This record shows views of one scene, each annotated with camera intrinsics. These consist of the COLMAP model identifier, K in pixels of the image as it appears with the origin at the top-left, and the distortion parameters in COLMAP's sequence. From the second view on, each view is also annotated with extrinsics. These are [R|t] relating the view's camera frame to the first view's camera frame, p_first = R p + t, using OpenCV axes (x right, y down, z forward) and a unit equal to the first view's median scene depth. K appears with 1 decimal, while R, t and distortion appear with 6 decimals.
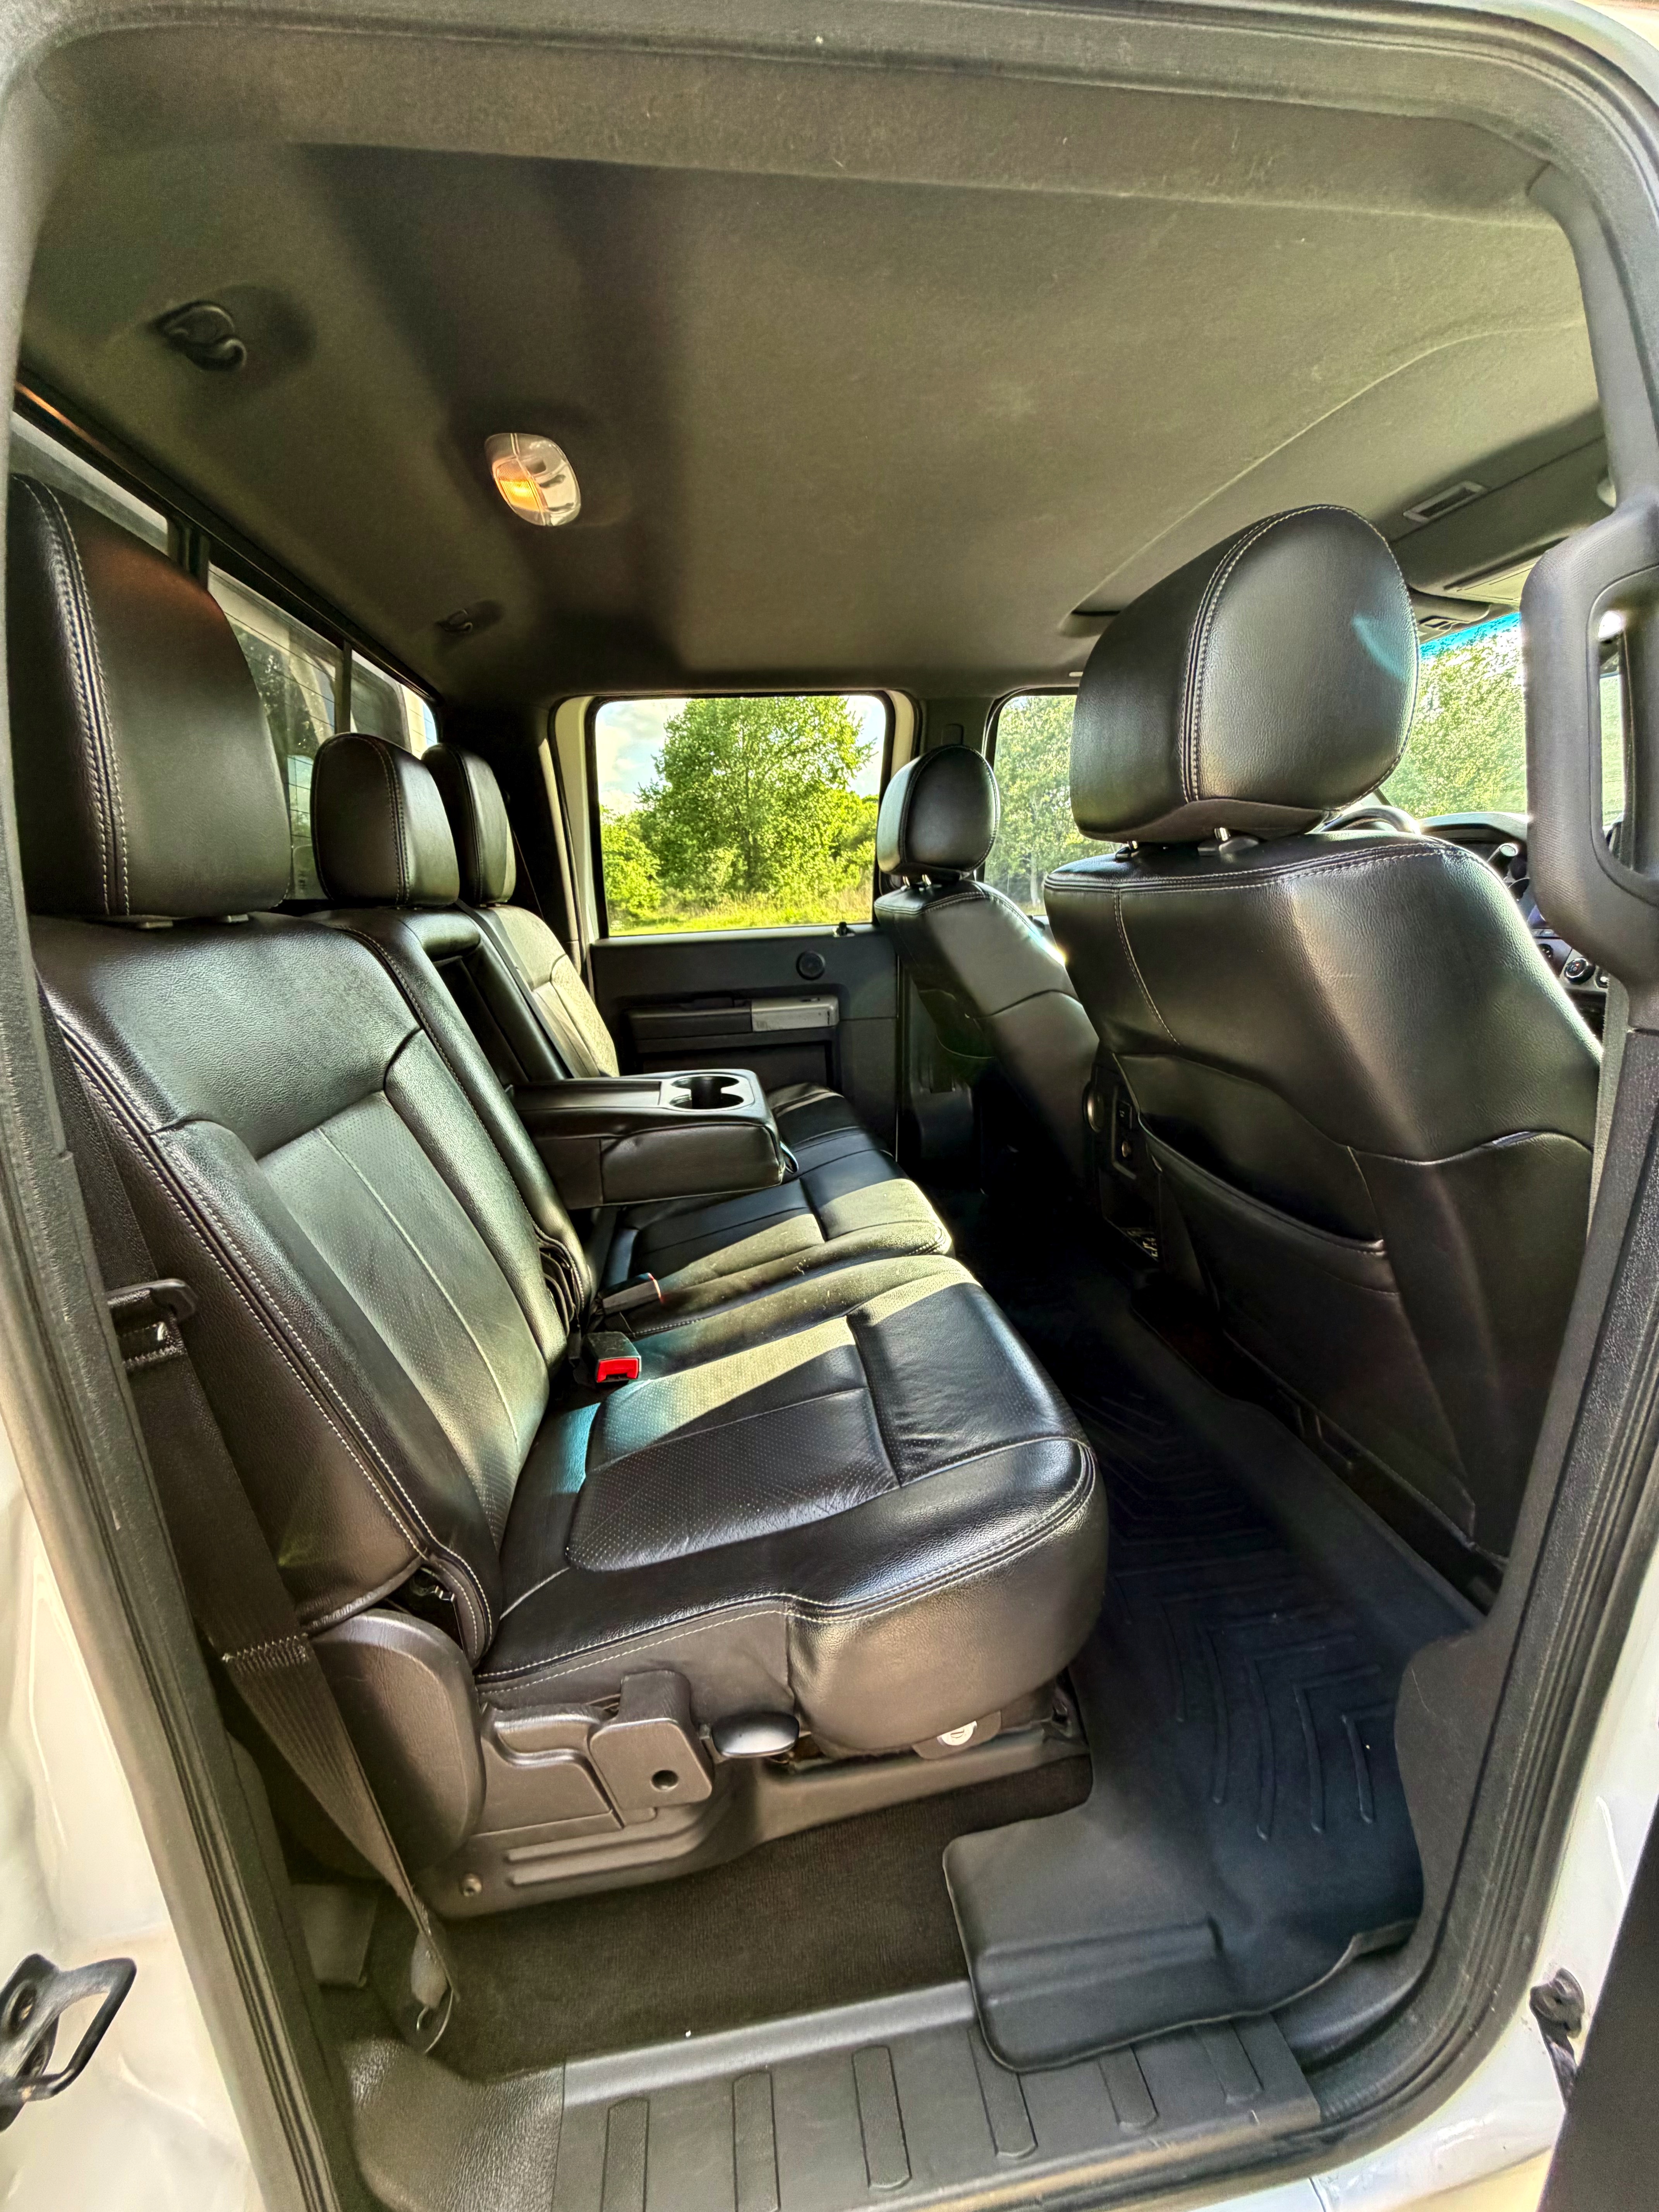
lens RADIAL K [[891.8, 0, 829.5], [0, 891.8, 1106.0], [0, 0, 1]] dist [0.000372, 0.000075]
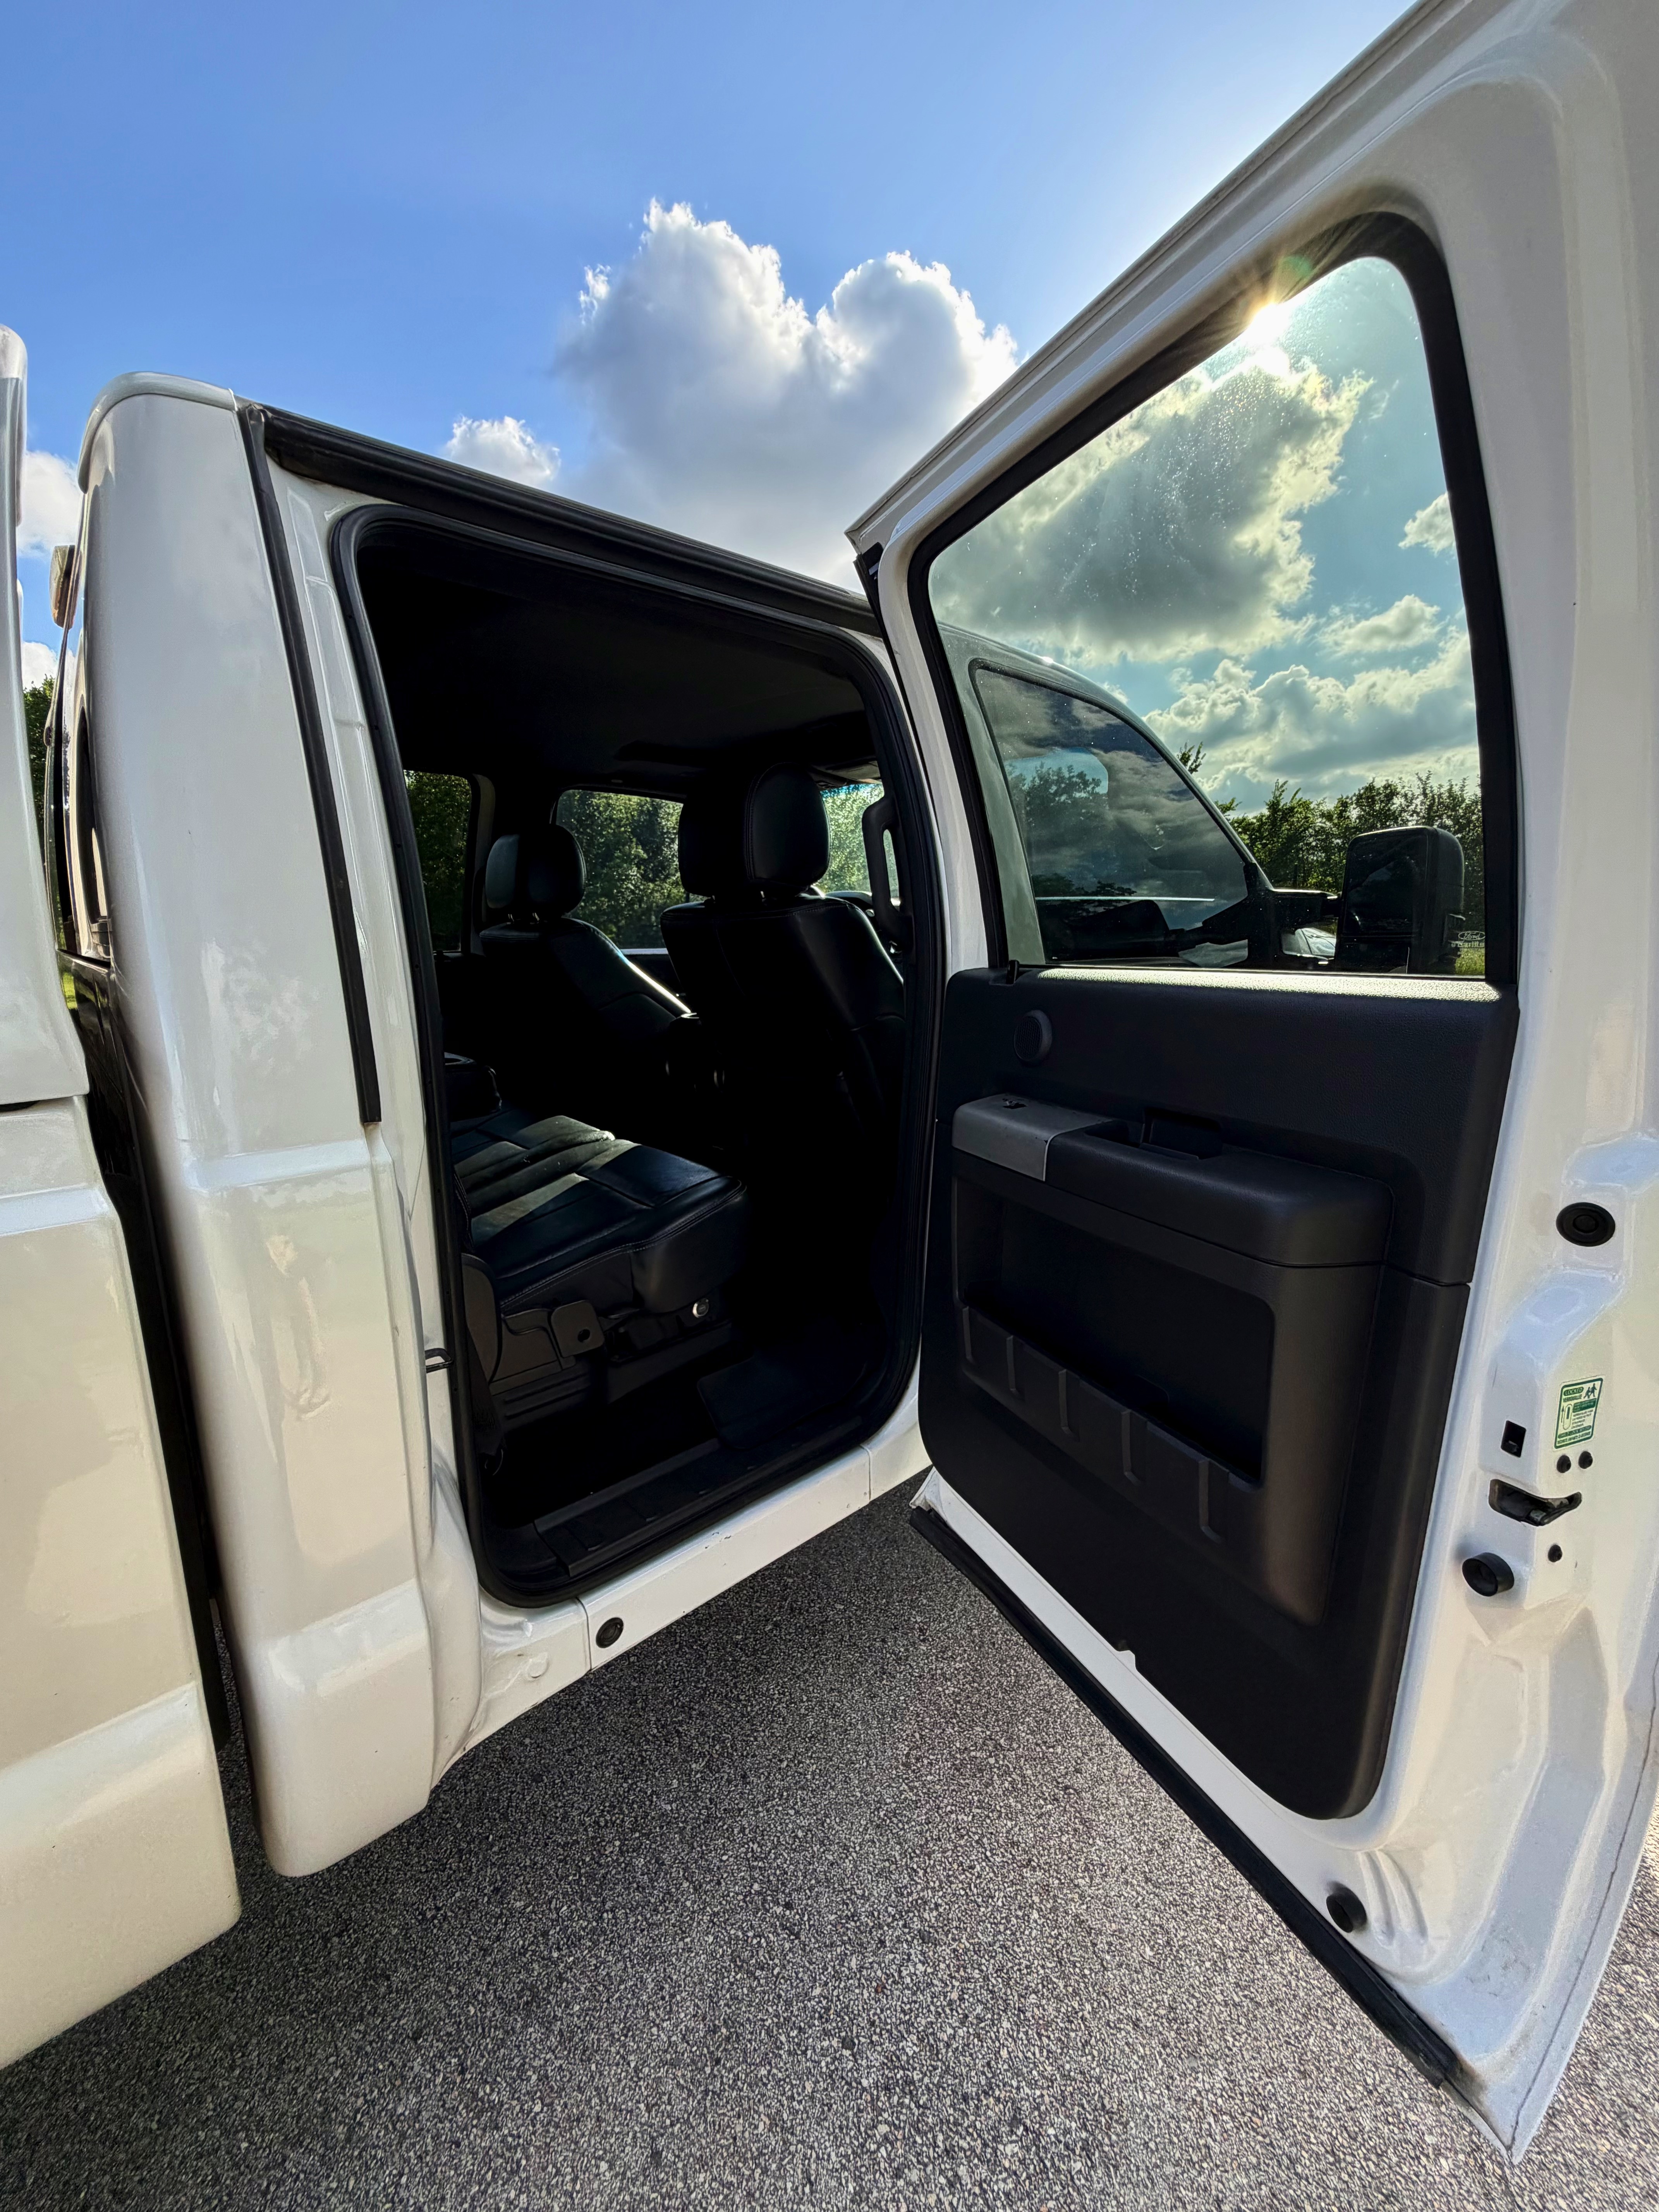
lens RADIAL K [[891.8, 0, 829.5], [0, 891.8, 1106.0], [0, 0, 1]] dist [0.000372, 0.000075]
pose [[0.833372, -0.075109, 0.547586, -0.718199], [0.108206, 0.993724, -0.028375, 0.317801], [-0.542018, 0.082899, 0.836268, -0.959520]]
